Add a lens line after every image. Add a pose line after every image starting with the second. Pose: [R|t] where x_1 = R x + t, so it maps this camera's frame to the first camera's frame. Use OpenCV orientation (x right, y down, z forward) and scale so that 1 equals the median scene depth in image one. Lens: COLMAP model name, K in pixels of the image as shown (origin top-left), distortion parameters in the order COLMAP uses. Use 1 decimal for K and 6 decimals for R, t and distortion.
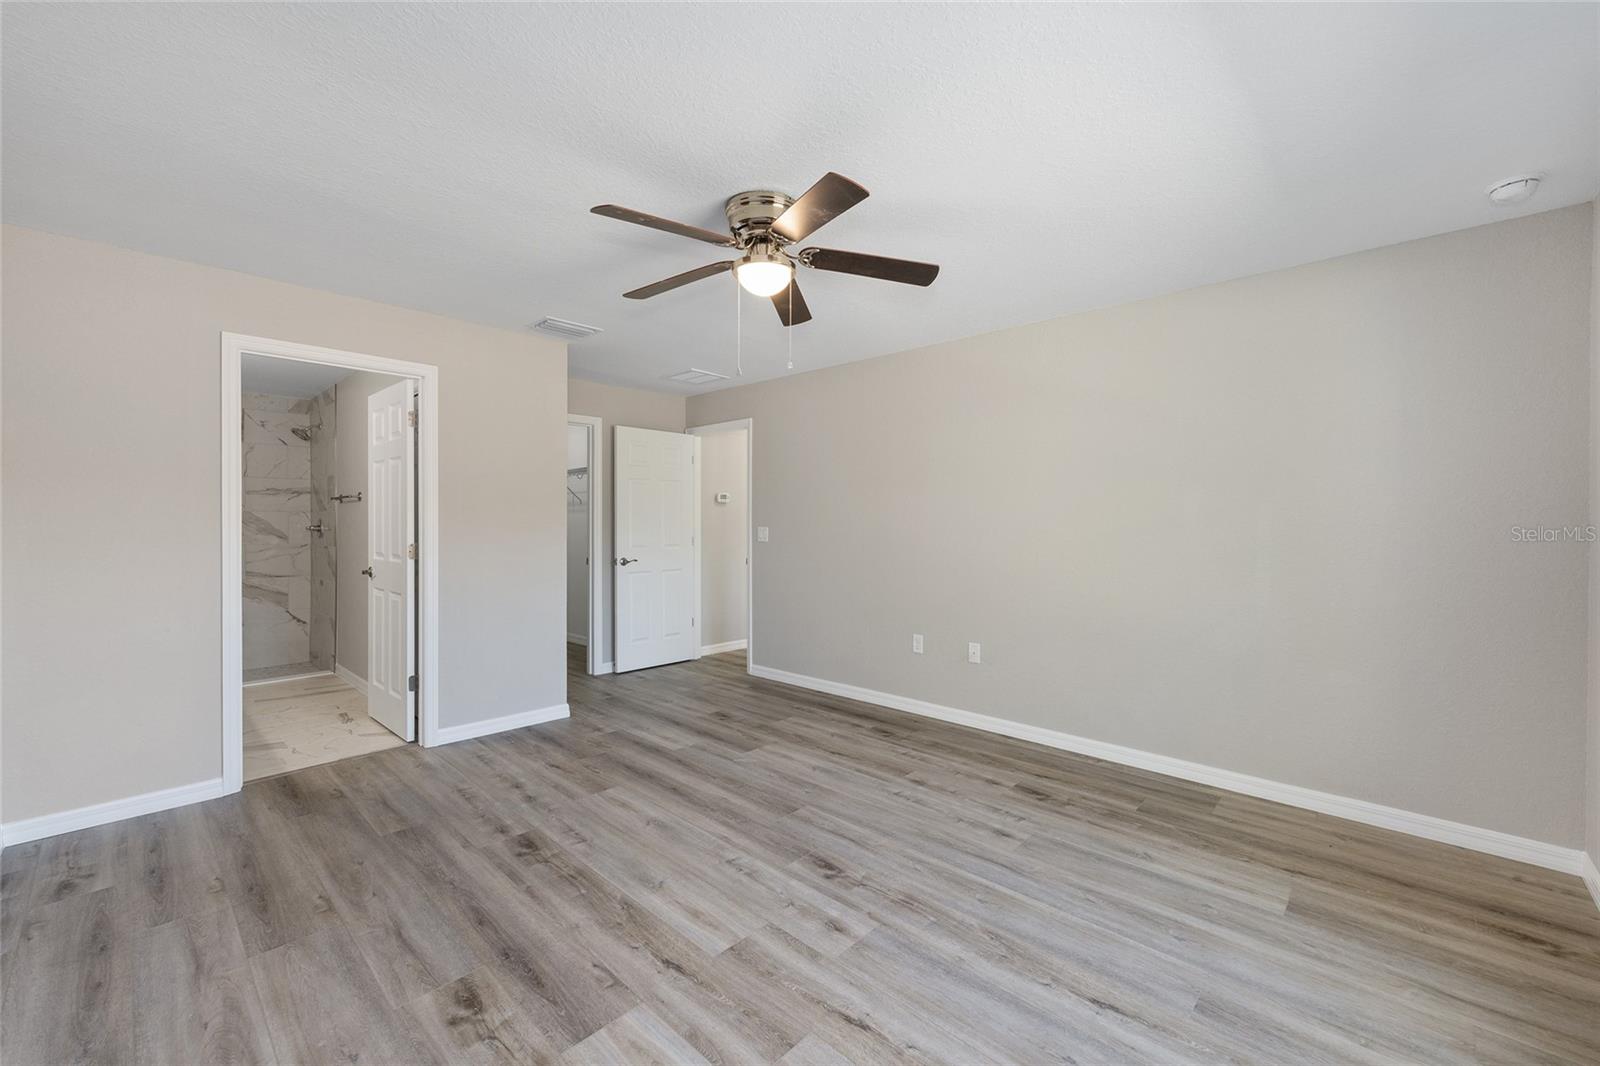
lens RADIAL K [[646.3, 0, 804.3], [0, 646.3, 528.4], [0, 0, 1]] dist [0.000243, 0.000646]
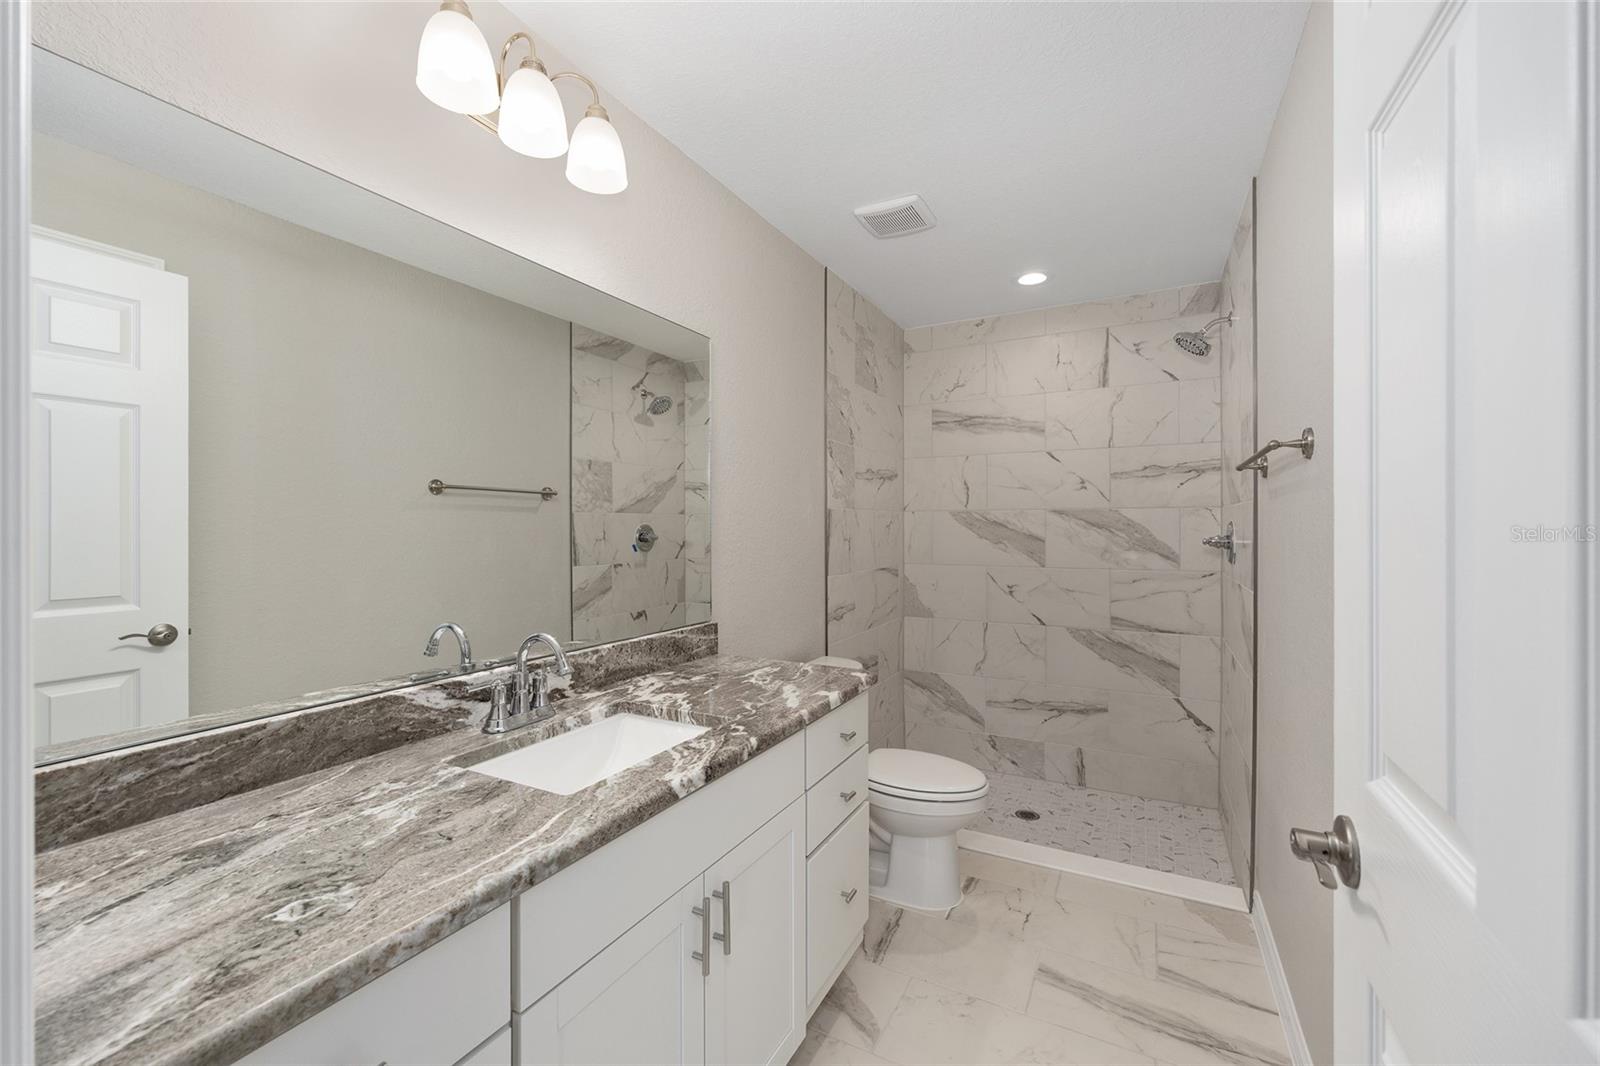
lens RADIAL K [[644.8, 0, 801.6], [0, 644.8, 532.9], [0, 0, 1]] dist [0.000369, 0.000362]
pose [[0.268986, -0.002833, -0.963140, -0.384868], [-0.002701, 0.999990, -0.003696, -0.003247], [0.963140, 0.003596, 0.268976, 0.574096]]
